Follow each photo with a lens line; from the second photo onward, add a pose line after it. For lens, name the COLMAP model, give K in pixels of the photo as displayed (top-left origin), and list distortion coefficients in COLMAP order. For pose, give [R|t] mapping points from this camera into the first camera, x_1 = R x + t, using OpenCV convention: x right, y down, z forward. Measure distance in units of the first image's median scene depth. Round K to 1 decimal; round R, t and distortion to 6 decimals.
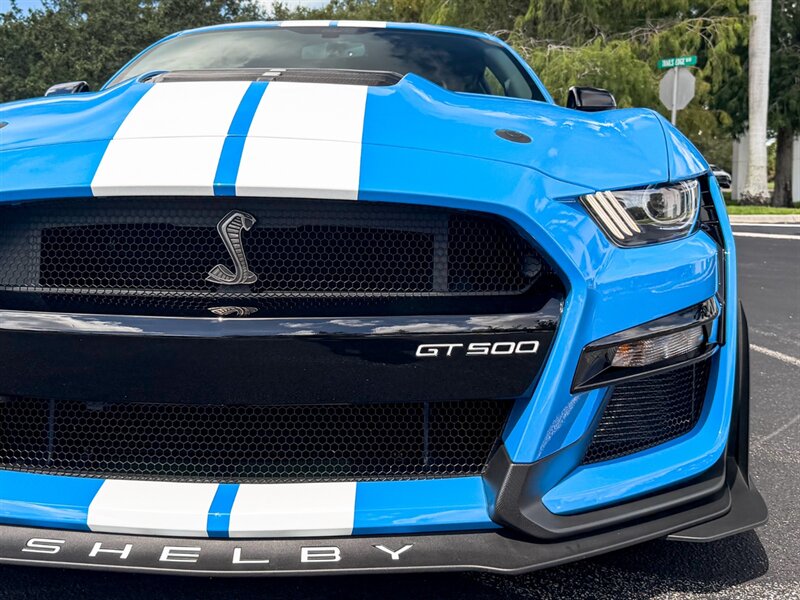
lens RADIAL K [[916.1, 0, 380.9], [0, 916.1, 221.8], [0, 0, 1]] dist [0.214007, -0.521071]
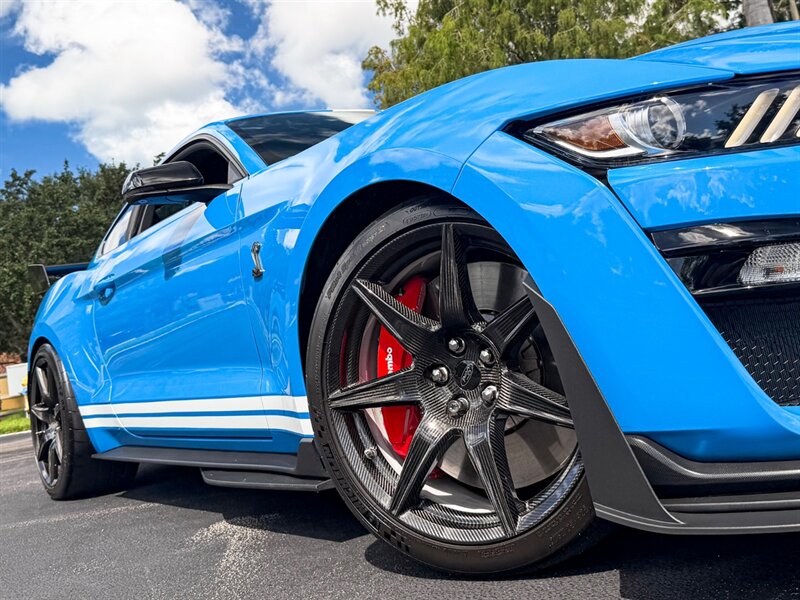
lens RADIAL K [[845.5, 0, 397.5], [0, 845.5, 216.2], [0, 0, 1]] dist [0.054009, -0.024421]
pose [[0.977847, -0.145607, 0.150381, -1.238200], [0.172917, 0.966767, -0.188310, 0.036965], [-0.117964, 0.210142, 0.970528, 2.613667]]
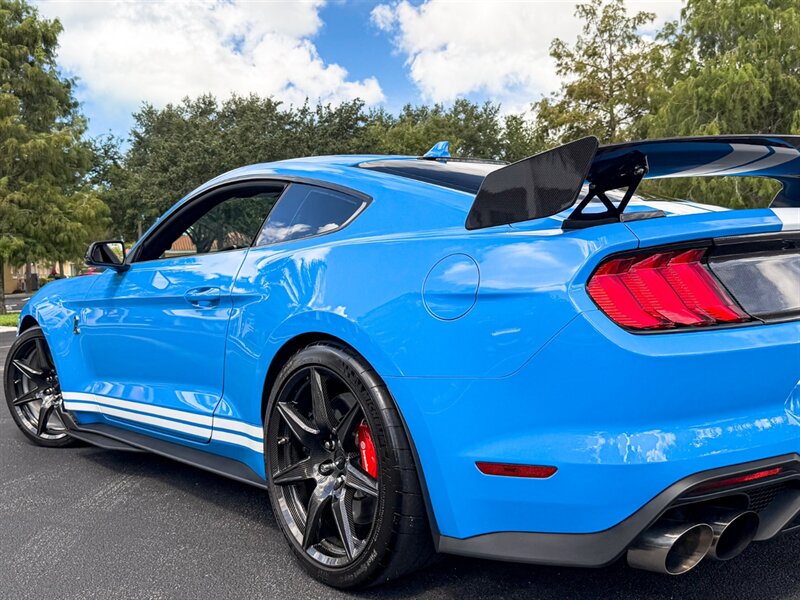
lens RADIAL K [[790.9, 0, 413.6], [0, 790.9, 260.2], [0, 0, 1]] dist [0.174592, -0.380006]
pose [[0.966596, -0.051856, 0.251006, -6.901924], [0.065797, 0.996704, -0.047463, -0.152898], [-0.247717, 0.062393, 0.966821, 0.236196]]
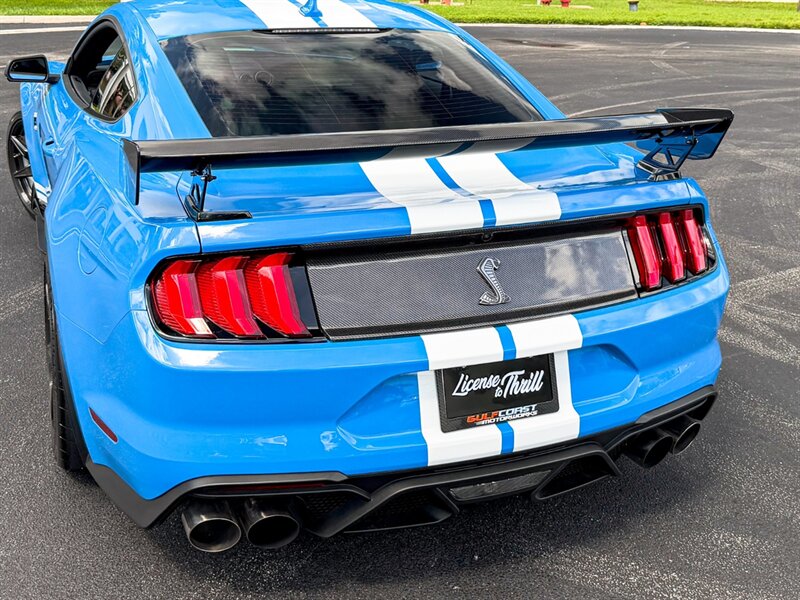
lens RADIAL K [[957.7, 0, 398.9], [0, 957.7, 182.8], [0, 0, 1]] dist [0.236819, -0.614257]
pose [[0.996731, 0.031162, -0.074544, -6.032614], [-0.015774, 0.979928, 0.198728, -0.530618], [0.079241, -0.196903, 0.977216, -0.008474]]
